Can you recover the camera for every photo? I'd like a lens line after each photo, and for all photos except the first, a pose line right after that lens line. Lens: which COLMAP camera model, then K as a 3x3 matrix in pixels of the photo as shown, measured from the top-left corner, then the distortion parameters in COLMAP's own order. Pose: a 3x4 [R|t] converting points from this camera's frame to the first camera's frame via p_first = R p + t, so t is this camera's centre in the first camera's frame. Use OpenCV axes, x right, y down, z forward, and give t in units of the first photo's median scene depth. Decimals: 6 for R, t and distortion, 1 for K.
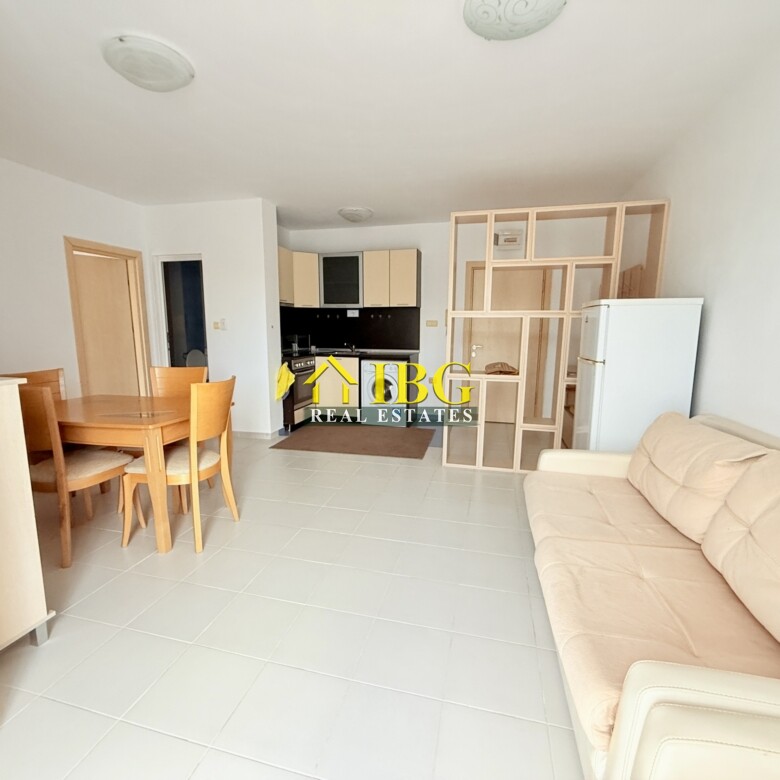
lens RADIAL K [[412.5, 0, 389.5], [0, 412.5, 391.7], [0, 0, 1]] dist [-0.000464, -0.001032]
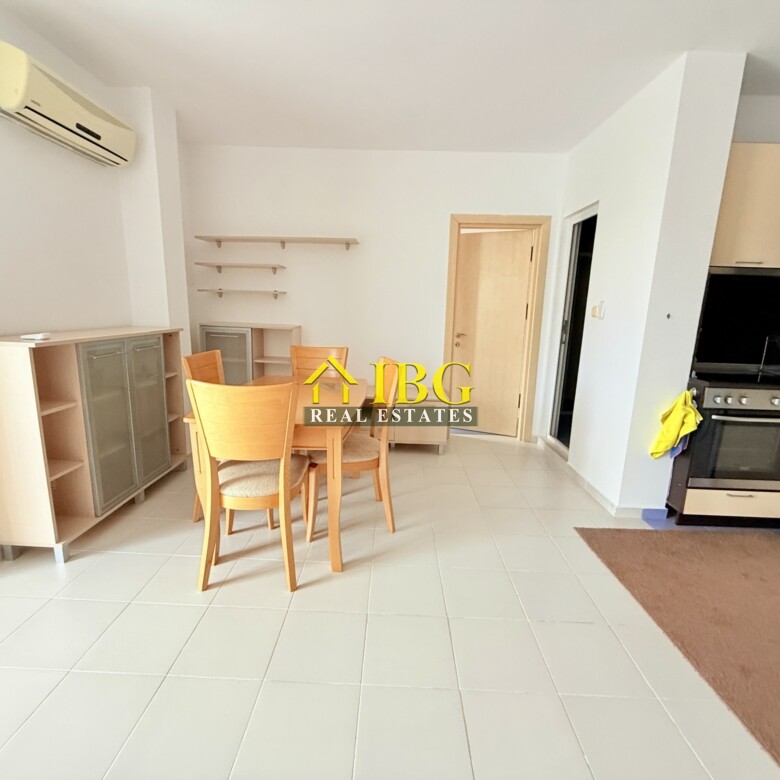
lens RADIAL K [[412.5, 0, 390.3], [0, 412.5, 390.2], [0, 0, 1]] dist [-0.000464, -0.001032]
pose [[0.212948, 0.198329, -0.956723, 0.150051], [-0.179514, 0.970455, 0.161219, -0.087692], [0.960431, 0.137414, 0.242259, 0.552503]]
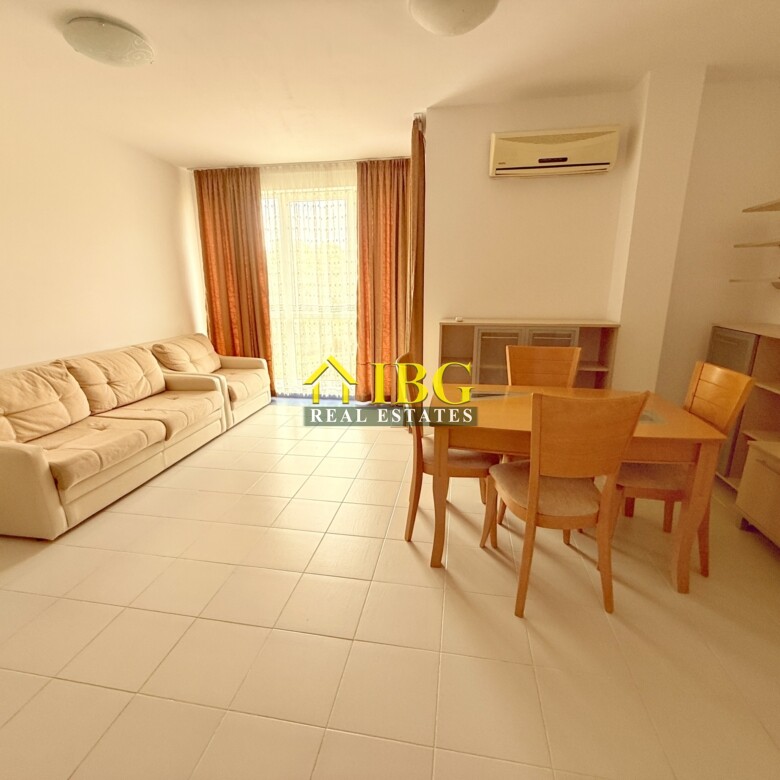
lens RADIAL K [[412.5, 0, 389.7], [0, 412.5, 392.6], [0, 0, 1]] dist [-0.000464, -0.001032]
pose [[-0.998128, 0.010986, -0.060173, -0.165100], [-0.013919, 0.917134, 0.398336, -0.164411], [0.059563, 0.398428, -0.915264, 0.955678]]
